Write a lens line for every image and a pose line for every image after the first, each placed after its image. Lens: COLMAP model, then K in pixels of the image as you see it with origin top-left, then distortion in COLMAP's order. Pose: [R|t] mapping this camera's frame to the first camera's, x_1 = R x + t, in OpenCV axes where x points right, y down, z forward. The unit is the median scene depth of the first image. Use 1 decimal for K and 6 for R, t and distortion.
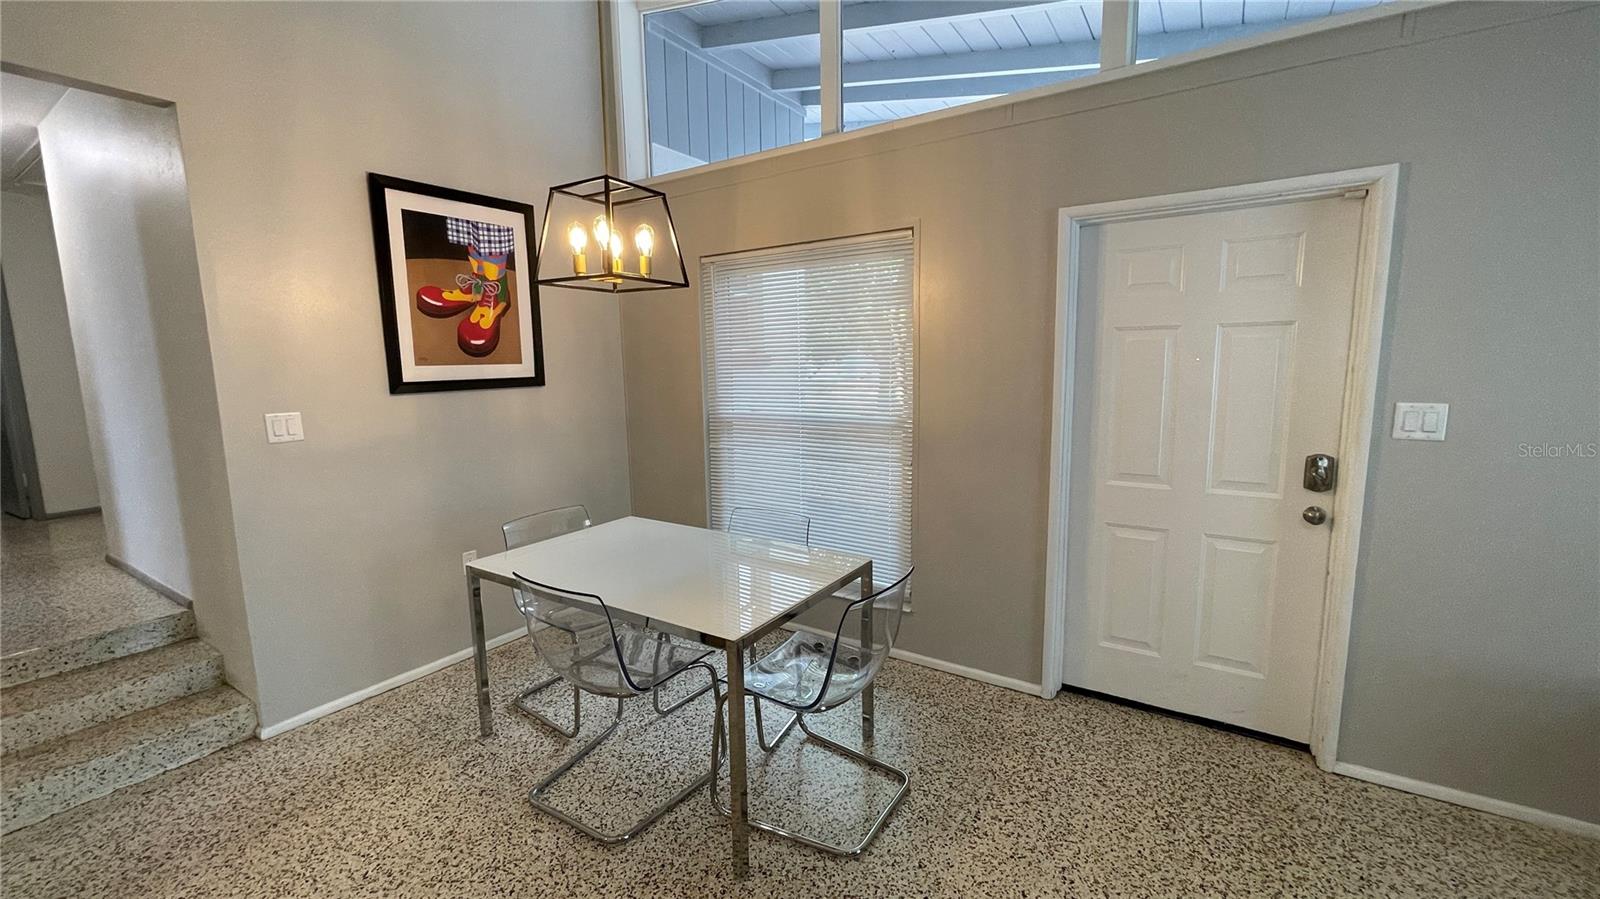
lens RADIAL K [[644.4, 0, 797.5], [0, 644.4, 448.5], [0, 0, 1]] dist [-0.005312, -0.000364]
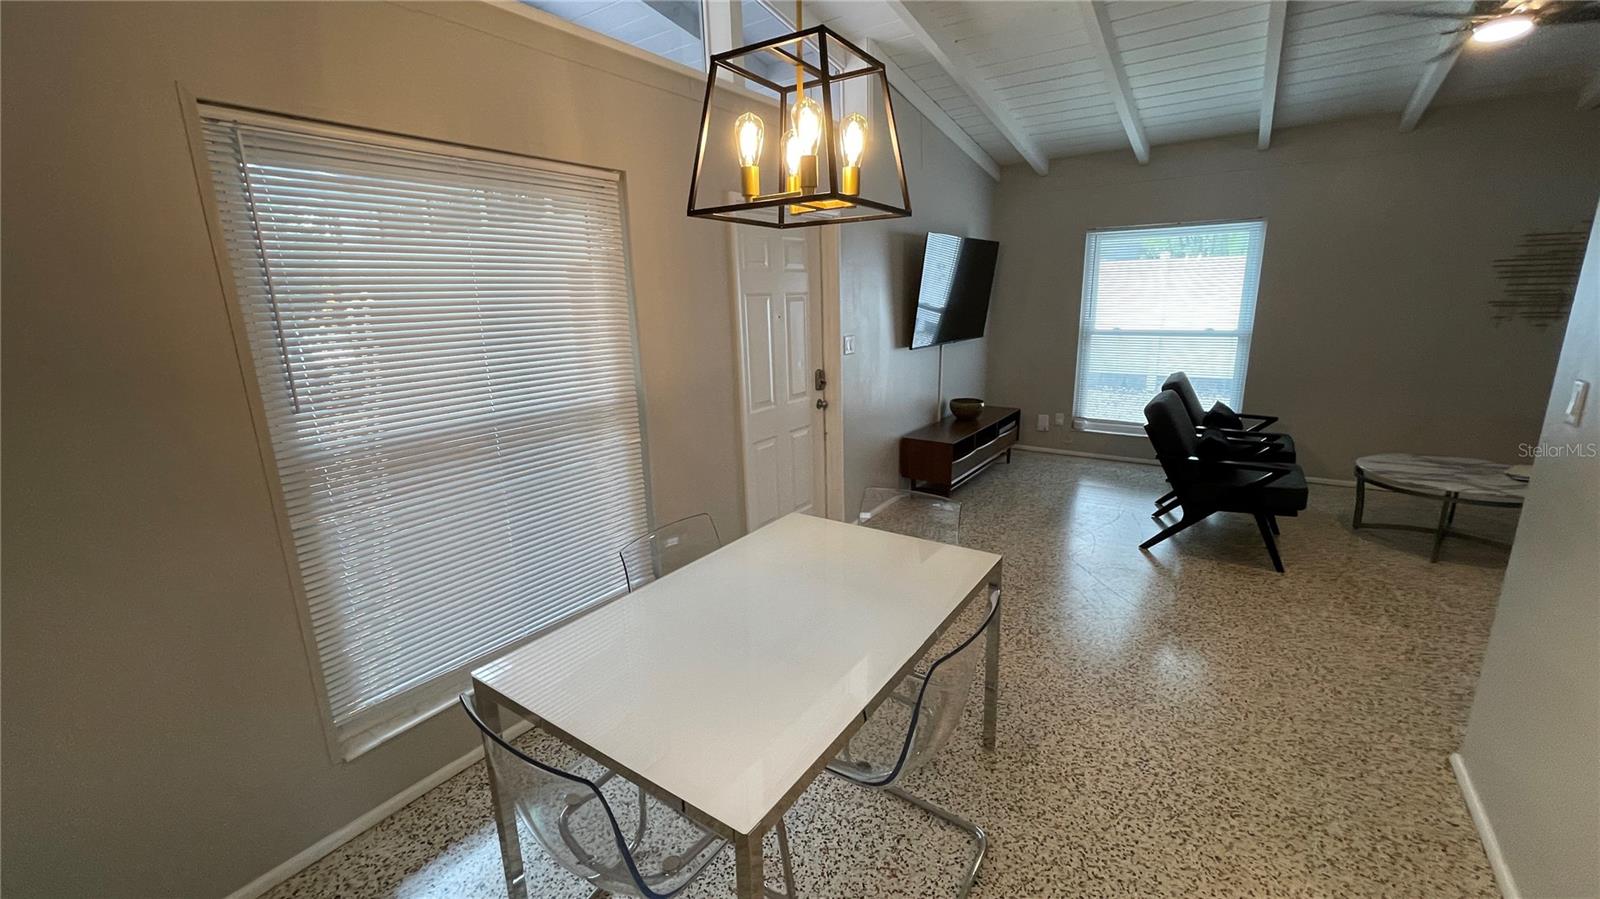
lens RADIAL K [[644.4, 0, 793.0], [0, 644.4, 454.4], [0, 0, 1]] dist [-0.005312, -0.000364]
pose [[0.024572, -0.222651, 0.974589, -0.355136], [0.172990, 0.961123, 0.215213, -0.058087], [-0.984617, 0.163306, 0.062134, 0.369480]]
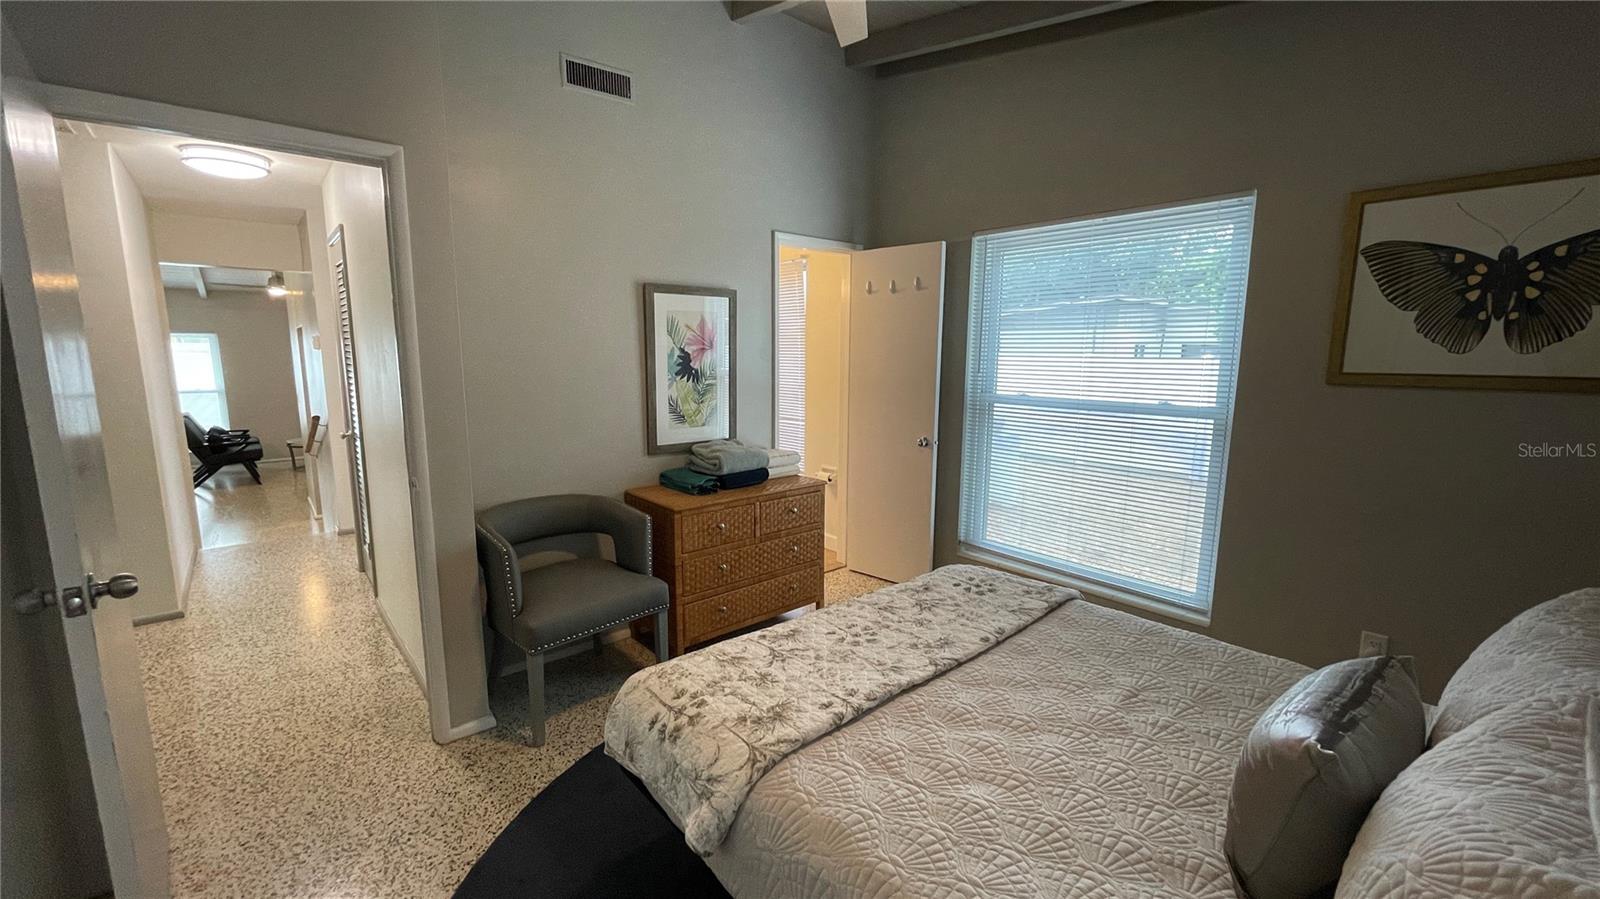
lens RADIAL K [[644.4, 0, 801.5], [0, 644.4, 450.8], [0, 0, 1]] dist [-0.005312, -0.000364]
pose [[-0.962716, -0.027076, 0.269157, -3.801269], [0.054119, 0.955586, 0.289701, -0.438322], [-0.265047, 0.293466, -0.918492, 2.426875]]
